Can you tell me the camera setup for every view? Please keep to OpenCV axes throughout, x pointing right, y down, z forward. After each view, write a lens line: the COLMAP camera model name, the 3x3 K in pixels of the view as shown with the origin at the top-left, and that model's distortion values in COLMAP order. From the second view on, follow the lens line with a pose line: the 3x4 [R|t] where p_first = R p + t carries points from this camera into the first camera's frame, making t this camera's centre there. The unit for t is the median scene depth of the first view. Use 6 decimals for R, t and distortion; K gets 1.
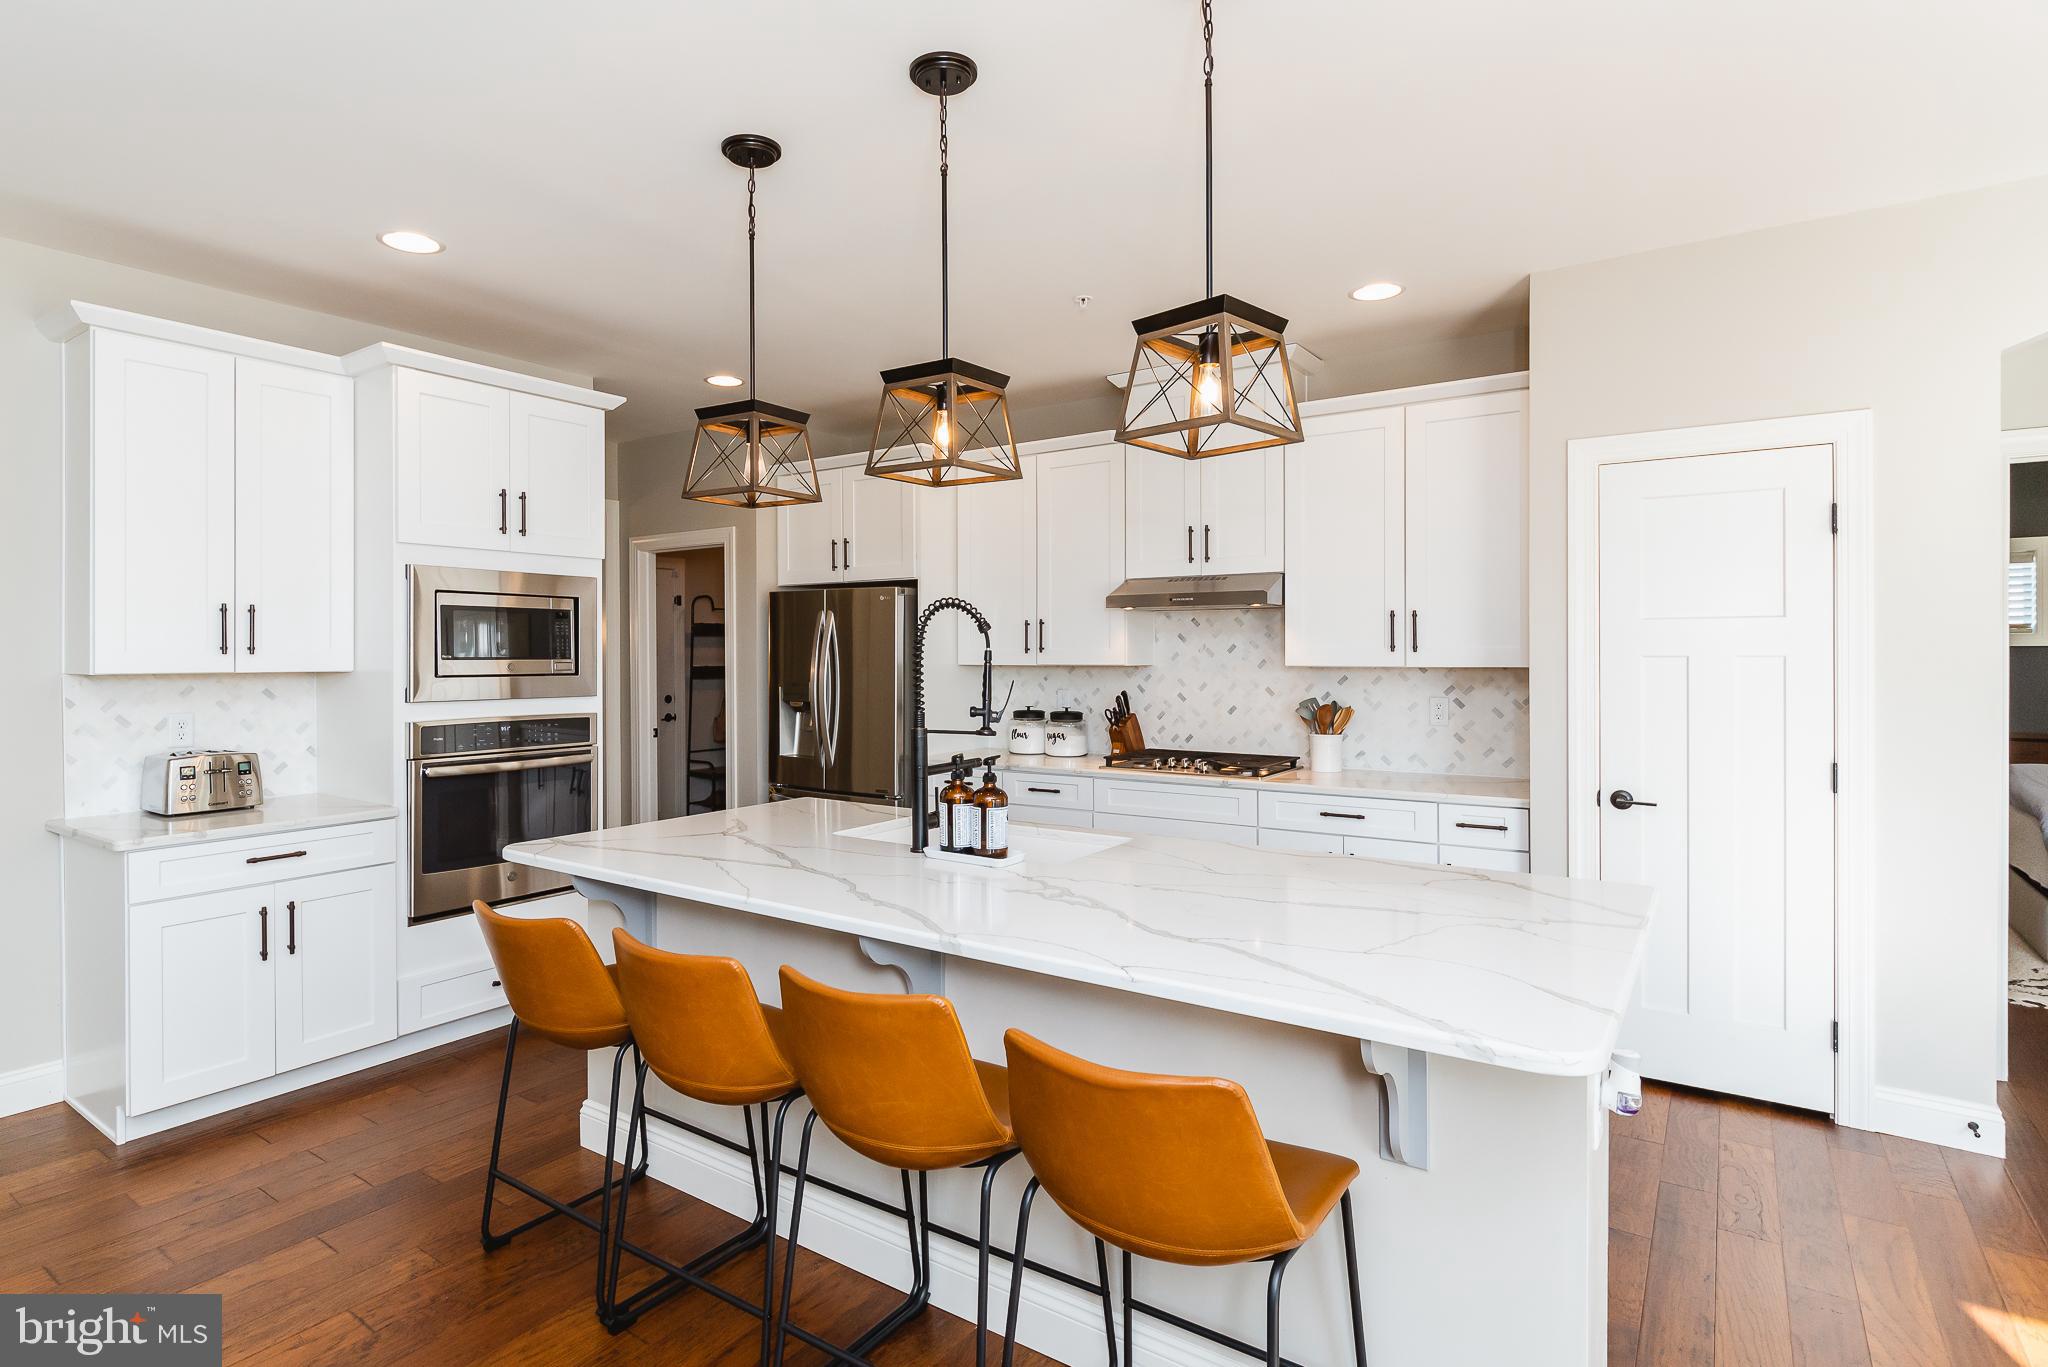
lens RADIAL K [[1061.3, 0, 950.2], [0, 1061.3, 656.1], [0, 0, 1]] dist [-0.006508, 0.000780]
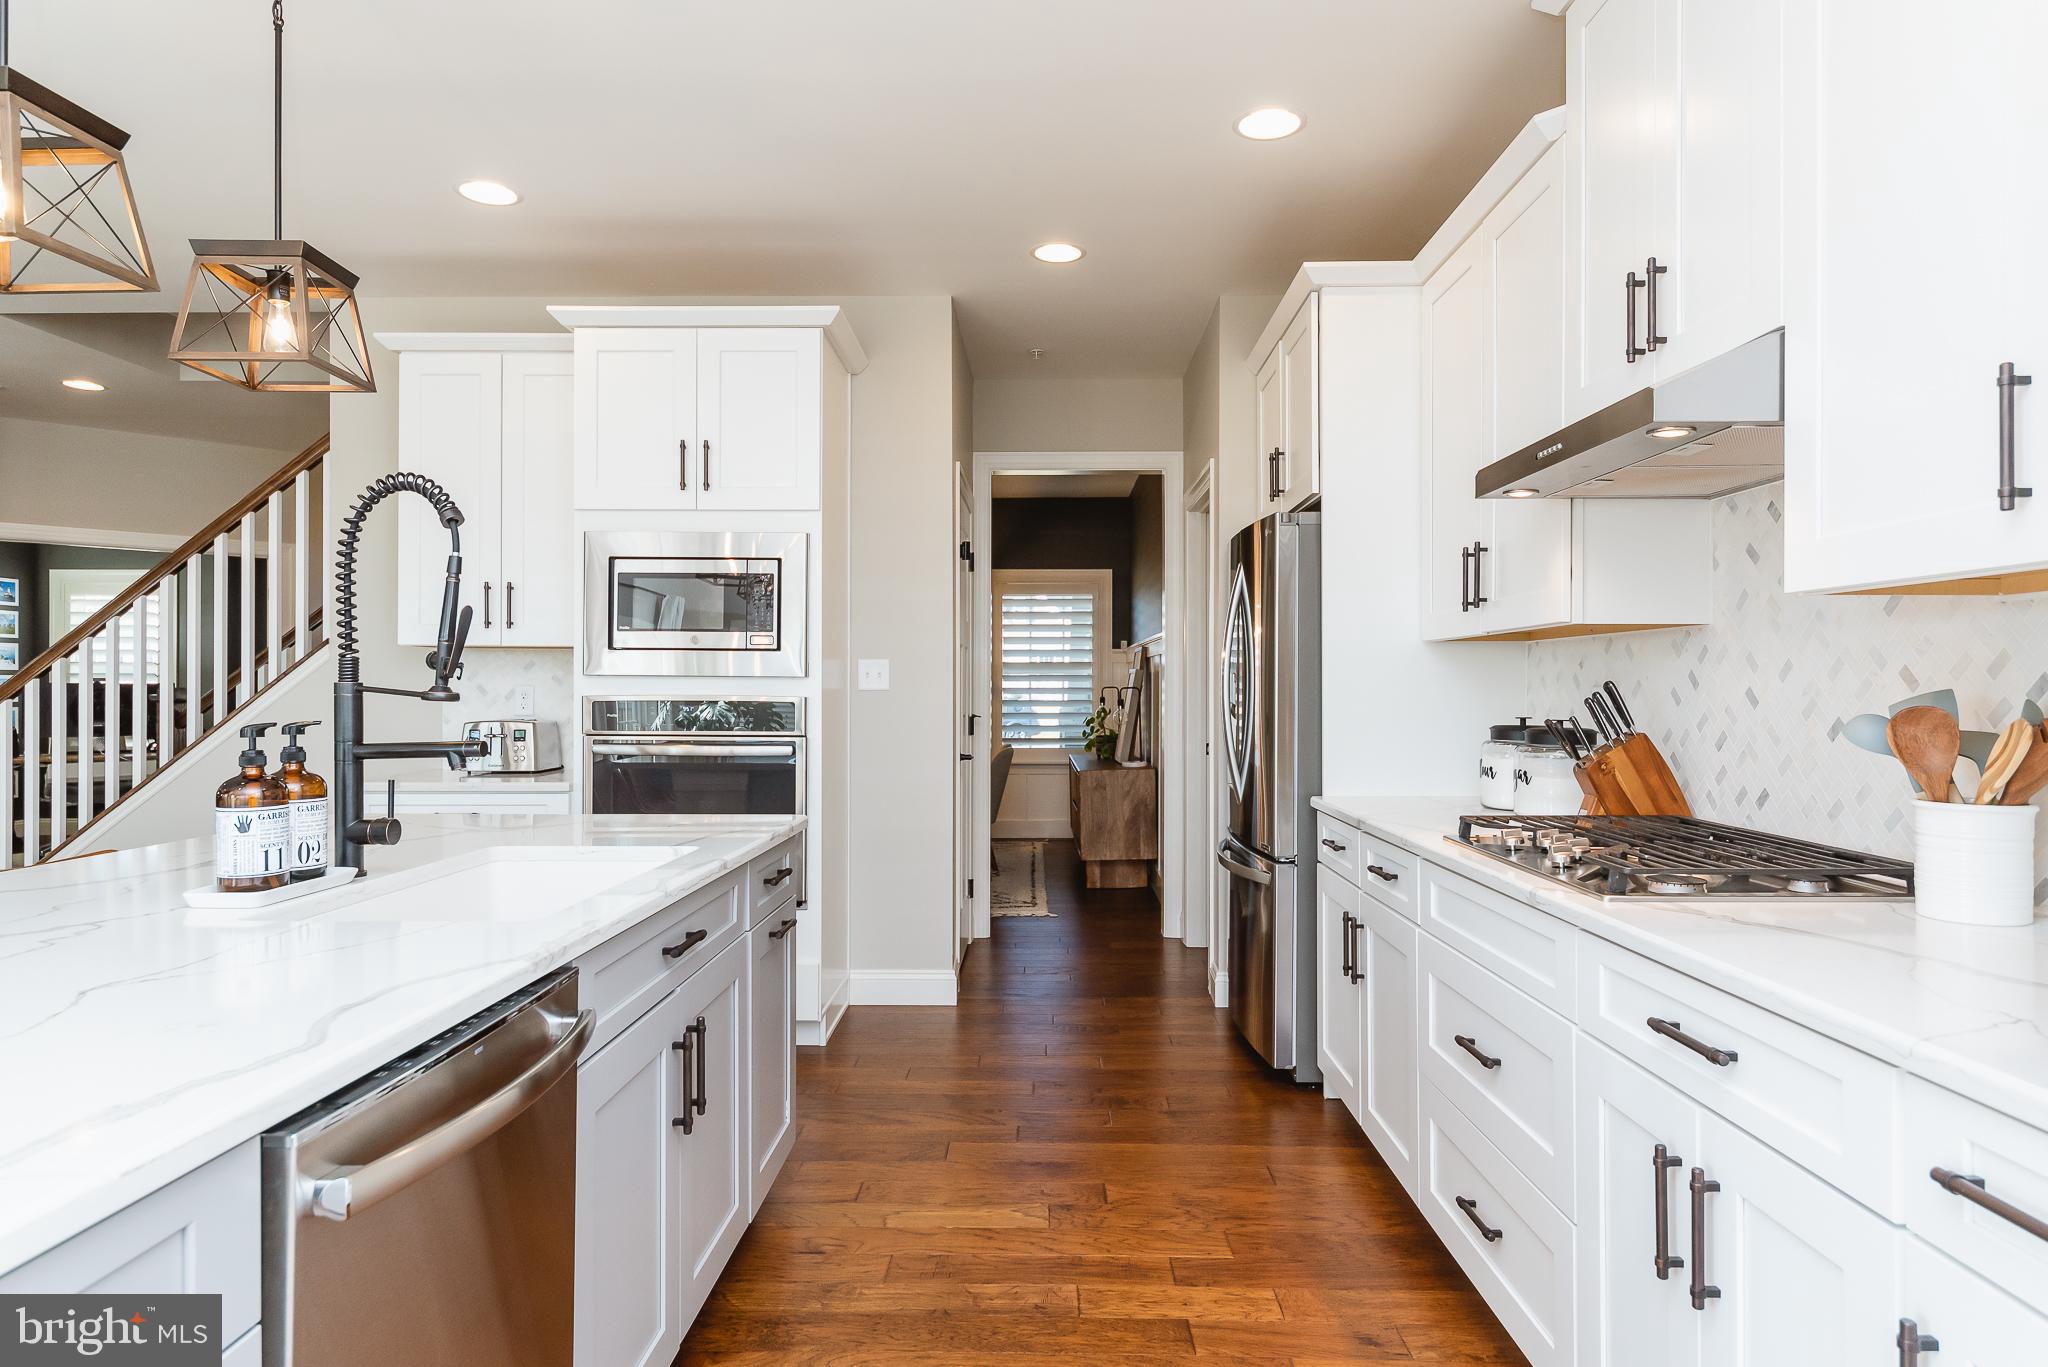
lens RADIAL K [[1198.3, 0, 1031.3], [0, 1198.3, 685.5], [0, 0, 1]] dist [0.008694, -0.001539]
pose [[0.578738, 0.002895, -0.815509, 0.565755], [-0.008102, 0.999965, -0.002200, 0.048211], [0.815473, 0.007881, 0.578741, 0.649956]]
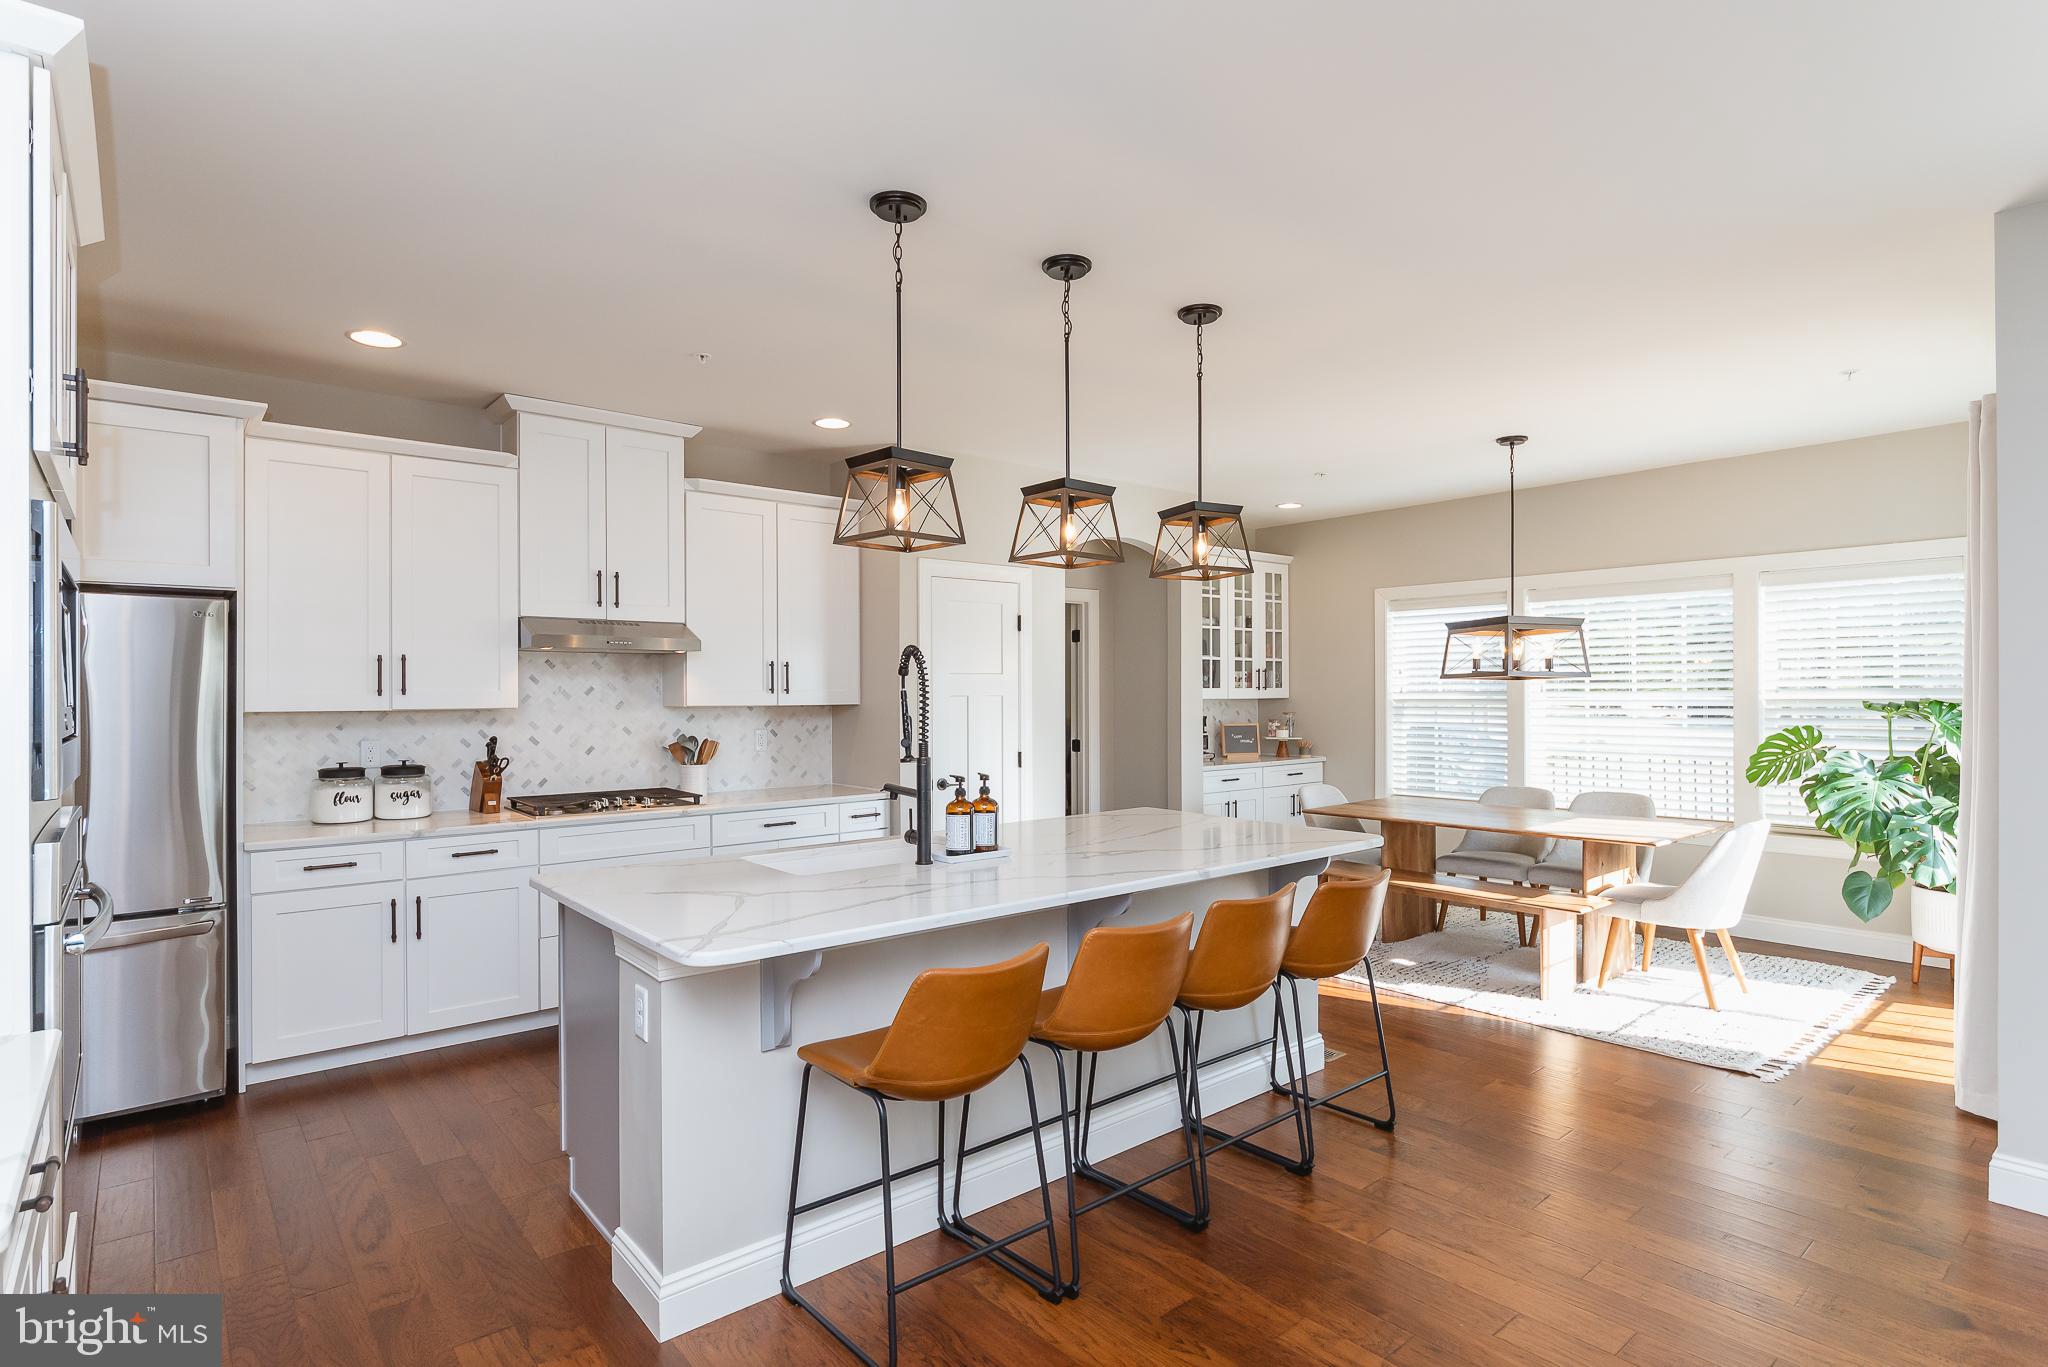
lens RADIAL K [[1016.9, 0, 1012.3], [0, 1016.9, 696.9], [0, 0, 1]] dist [0.001024, -0.000266]
pose [[0.227110, 0.000244, 0.973869, -0.762067], [0.007533, 0.999970, -0.002007, 0.004616], [-0.973840, 0.007792, 0.227102, 0.469850]]
